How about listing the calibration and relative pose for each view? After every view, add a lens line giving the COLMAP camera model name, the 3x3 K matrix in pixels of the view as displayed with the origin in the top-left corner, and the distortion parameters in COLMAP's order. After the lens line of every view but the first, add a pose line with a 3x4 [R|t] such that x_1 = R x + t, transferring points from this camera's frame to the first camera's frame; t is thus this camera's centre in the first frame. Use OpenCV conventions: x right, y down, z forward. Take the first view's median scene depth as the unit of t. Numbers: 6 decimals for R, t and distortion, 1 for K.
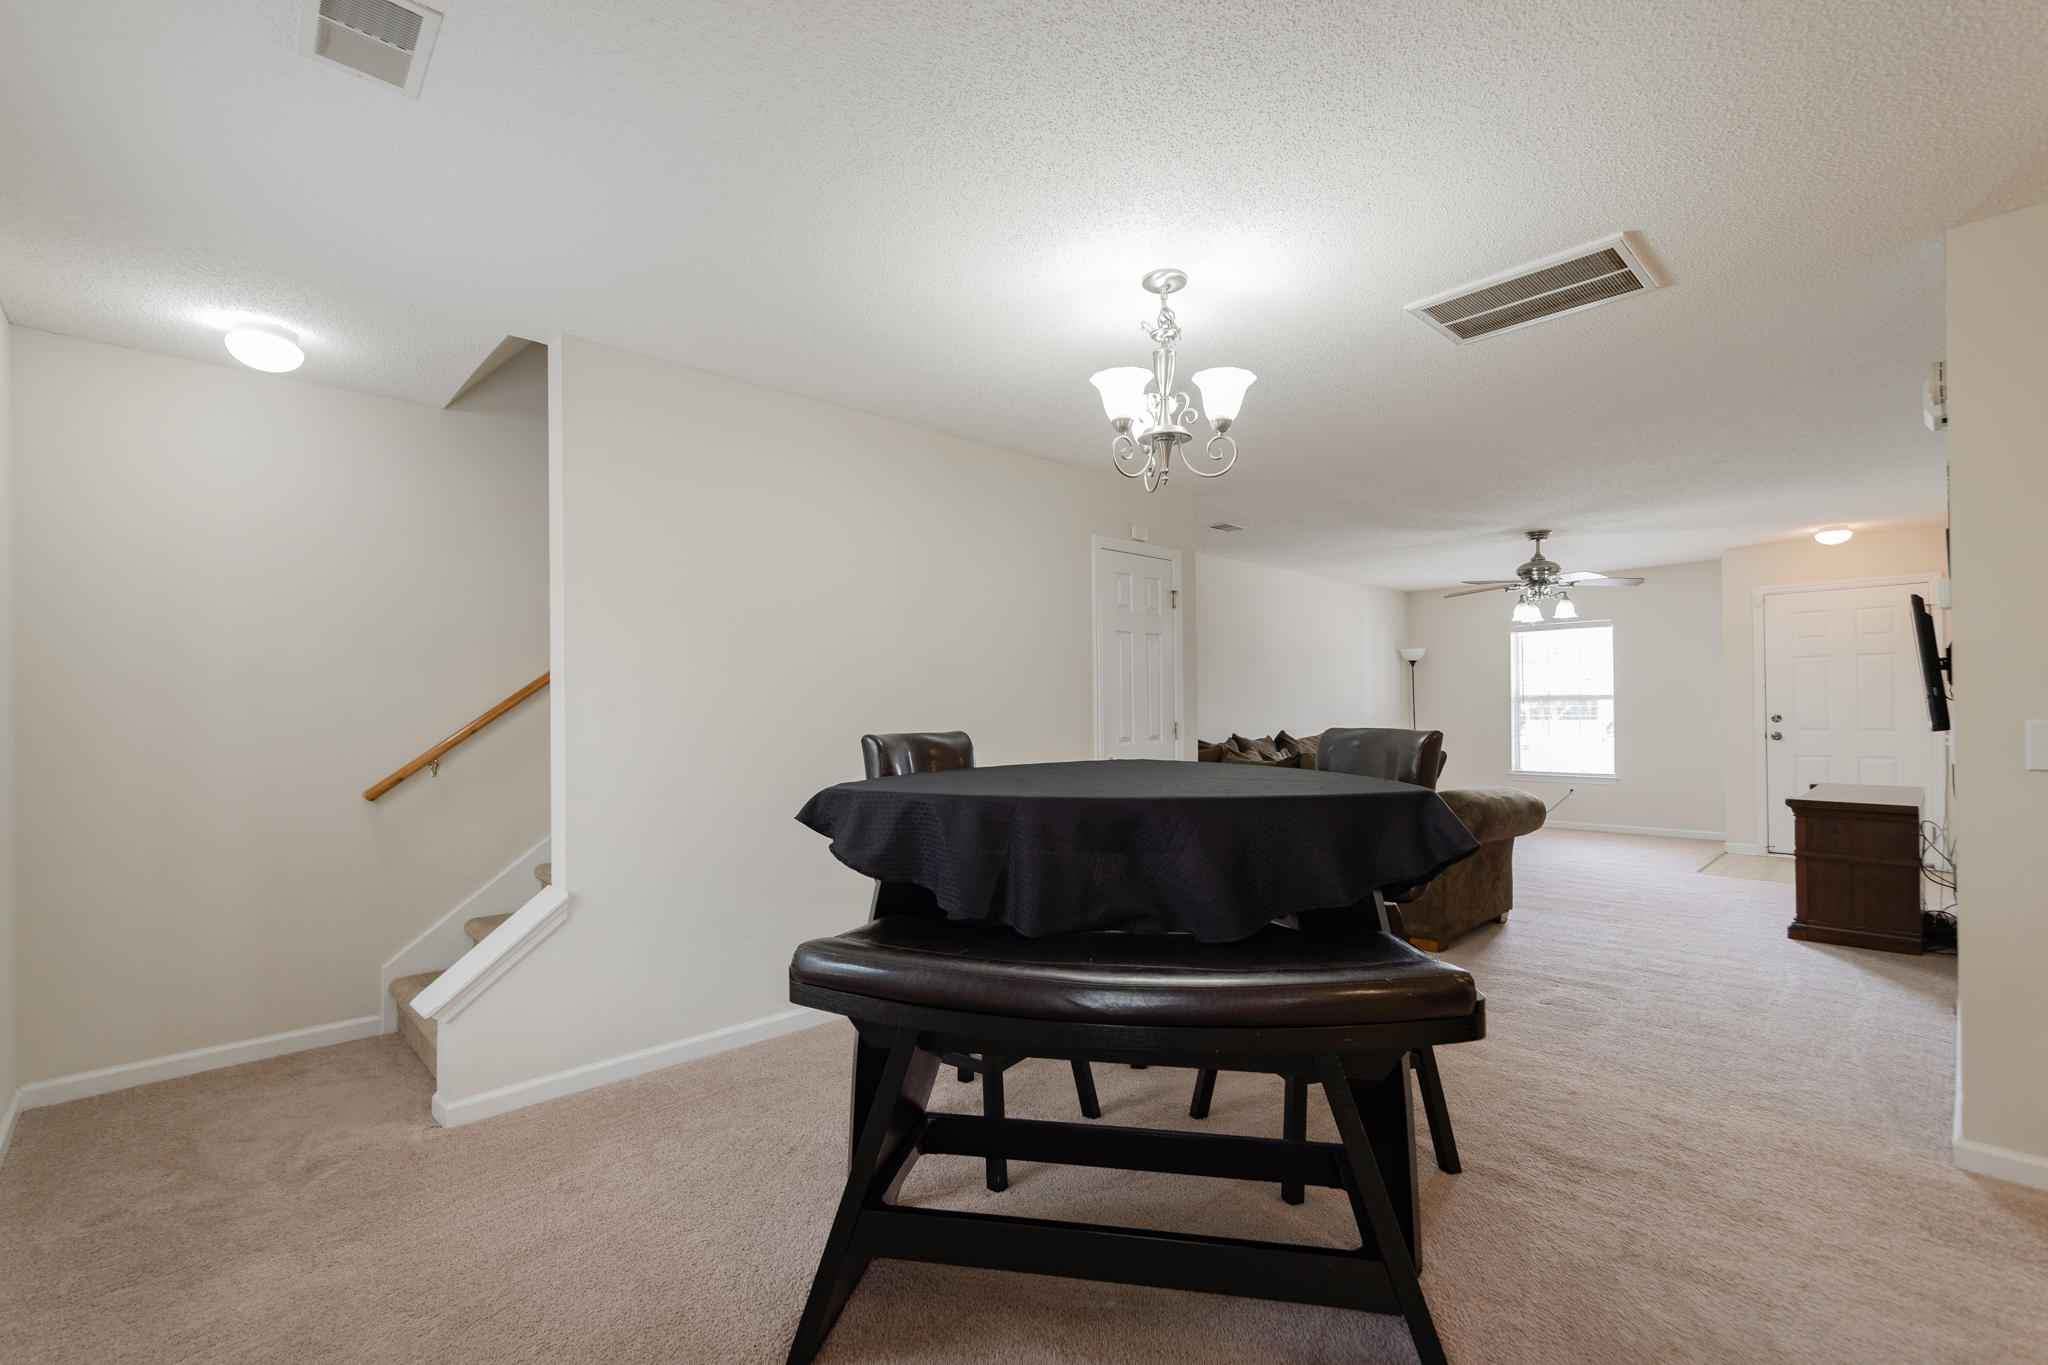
lens RADIAL K [[898.8, 0, 1018.5], [0, 898.8, 696.9], [0, 0, 1]] dist [-0.005371, 0.000454]
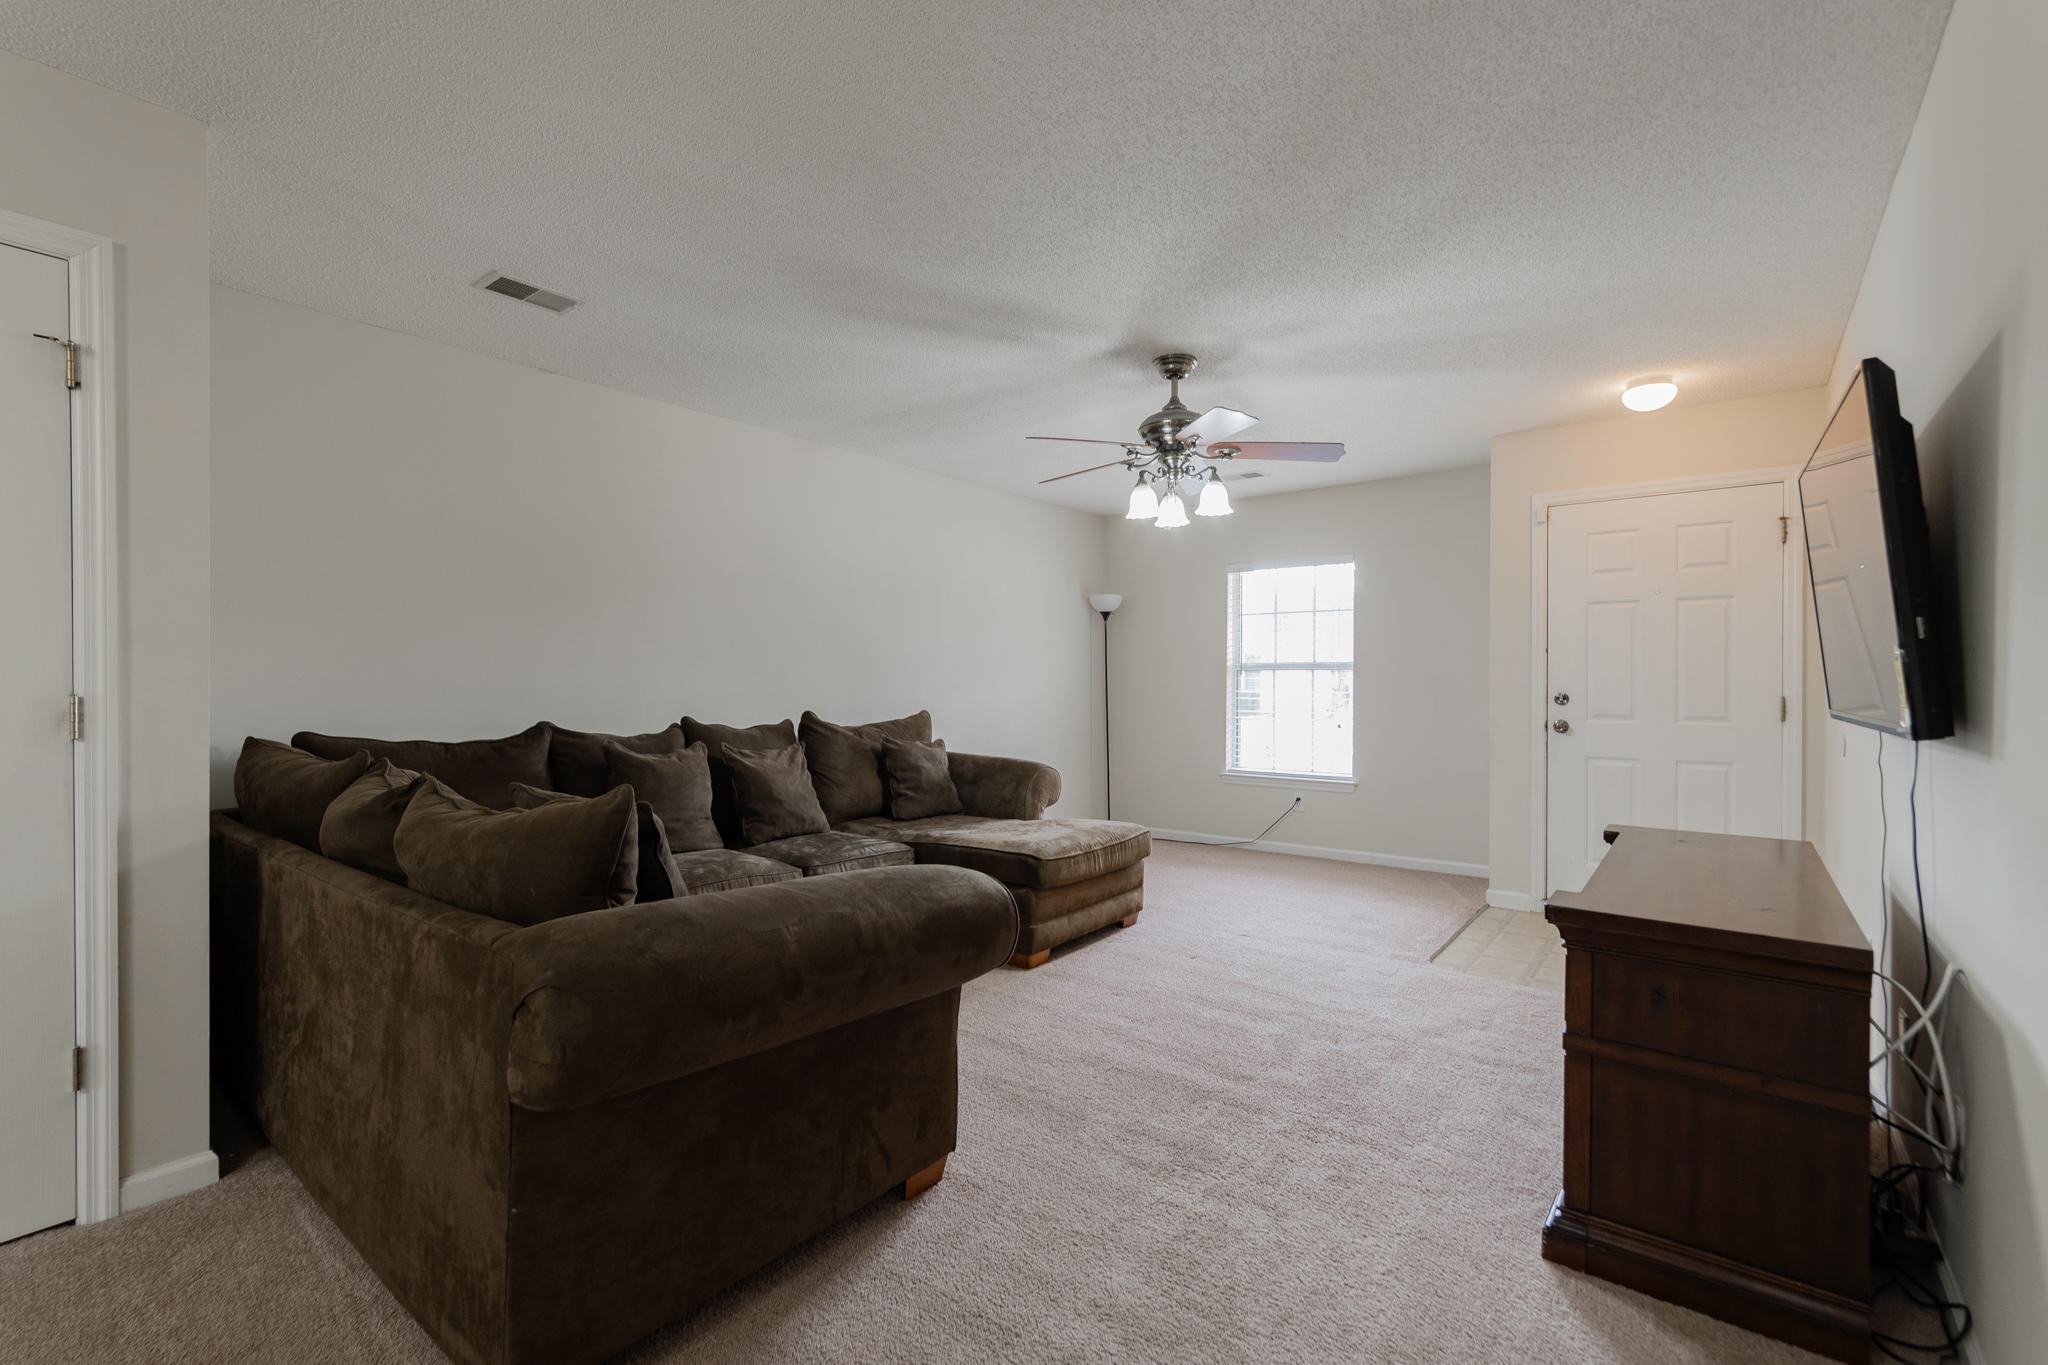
lens RADIAL K [[898.8, 0, 1028.3], [0, 898.8, 681.7], [0, 0, 1]] dist [-0.005371, 0.000454]
pose [[0.988937, 0.012237, 0.147828, 0.408396], [-0.014031, 0.999840, 0.011099, 0.010702], [-0.147669, -0.013051, 0.988951, 0.460216]]
